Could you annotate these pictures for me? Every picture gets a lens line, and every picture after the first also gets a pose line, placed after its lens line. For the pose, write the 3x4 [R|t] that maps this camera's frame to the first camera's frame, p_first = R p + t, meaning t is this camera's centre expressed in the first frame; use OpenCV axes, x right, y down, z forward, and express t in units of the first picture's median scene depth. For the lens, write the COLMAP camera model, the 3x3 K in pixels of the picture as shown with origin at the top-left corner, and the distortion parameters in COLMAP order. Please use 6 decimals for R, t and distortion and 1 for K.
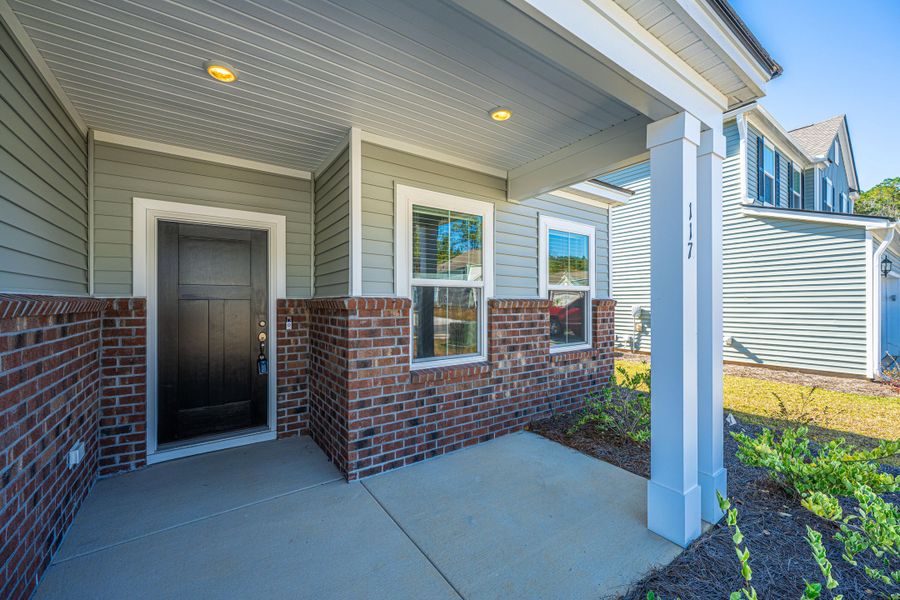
lens RADIAL K [[357.4, 0, 450.9], [0, 357.4, 299.7], [0, 0, 1]] dist [-0.001915, -0.000026]
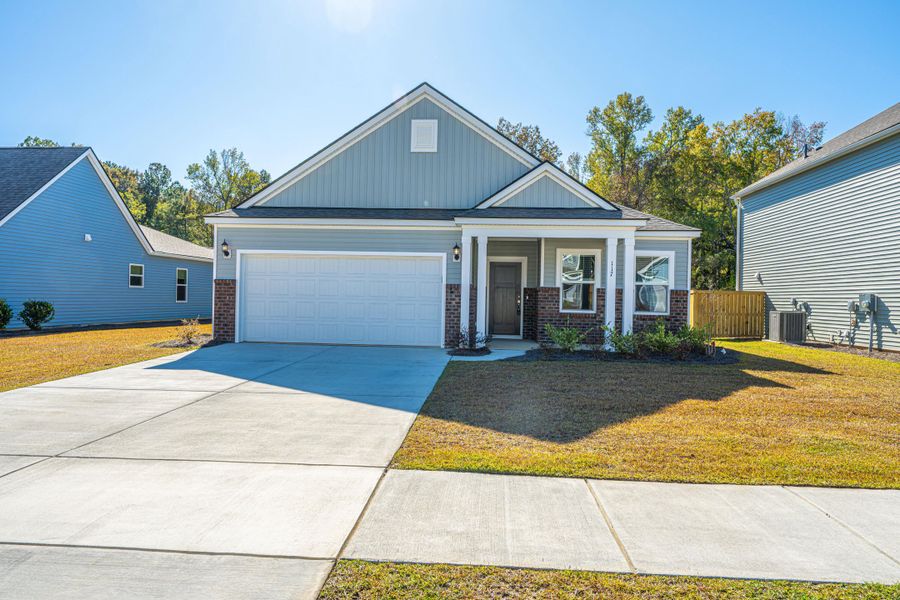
lens RADIAL K [[593.7, 0, 450.4], [0, 593.7, 297.6], [0, 0, 1]] dist [0.001195, -0.003056]
pose [[0.779066, 0.017268, -0.626705, 1.678281], [-0.020100, 0.999795, 0.002561, 0.064667], [0.626620, 0.010602, 0.779253, -2.519883]]
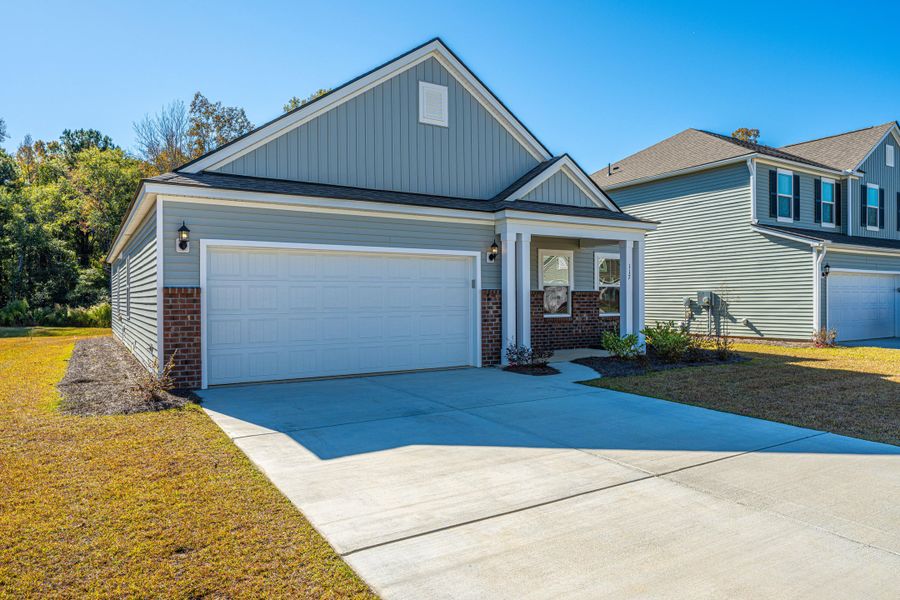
lens RADIAL K [[593.7, 0, 452.0], [0, 593.7, 300.9], [0, 0, 1]] dist [0.001195, -0.003056]
pose [[0.997998, -0.003577, -0.063138, -0.395572], [0.003982, 0.999972, 0.006294, 0.032026], [0.063114, -0.006533, 0.997985, -2.690019]]
